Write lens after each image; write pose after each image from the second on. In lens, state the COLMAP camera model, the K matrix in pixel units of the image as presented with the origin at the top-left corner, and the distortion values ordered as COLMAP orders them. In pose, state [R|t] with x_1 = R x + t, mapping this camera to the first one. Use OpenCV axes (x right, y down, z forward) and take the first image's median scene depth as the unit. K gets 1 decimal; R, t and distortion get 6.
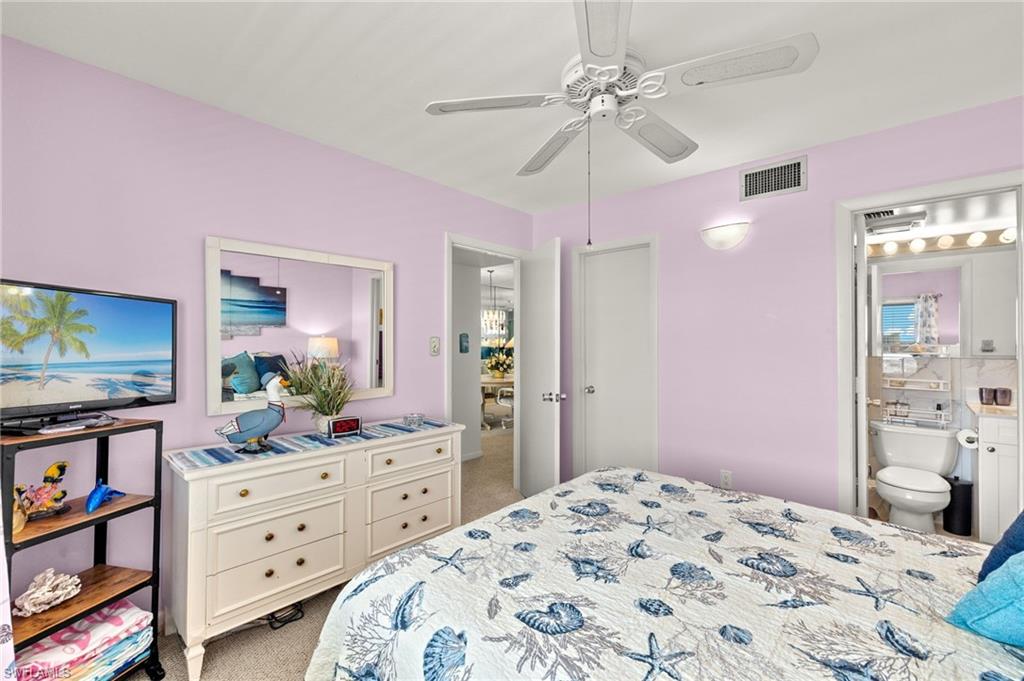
lens RADIAL K [[432.7, 0, 509.4], [0, 432.7, 337.2], [0, 0, 1]] dist [0.001566, 0.000317]
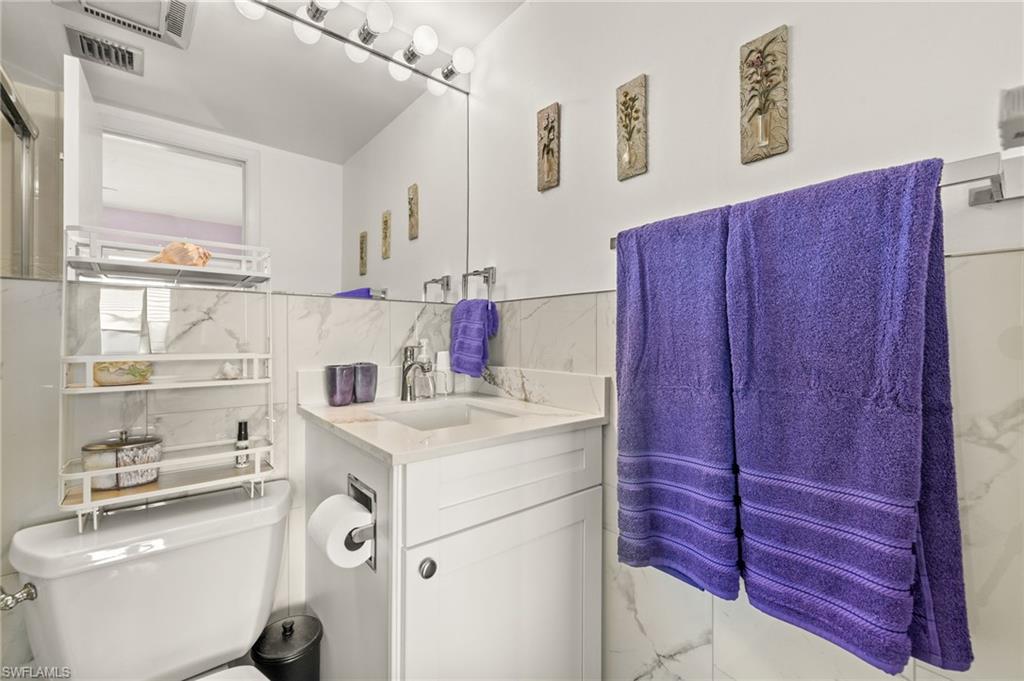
lens RADIAL K [[432.7, 0, 509.4], [0, 432.7, 337.2], [0, 0, 1]] dist [0.001566, 0.000317]
pose [[0.137553, -0.005255, 0.990480, 0.673617], [-0.017391, 0.999819, 0.007720, 0.079647], [-0.990342, -0.018288, 0.137437, 0.738739]]
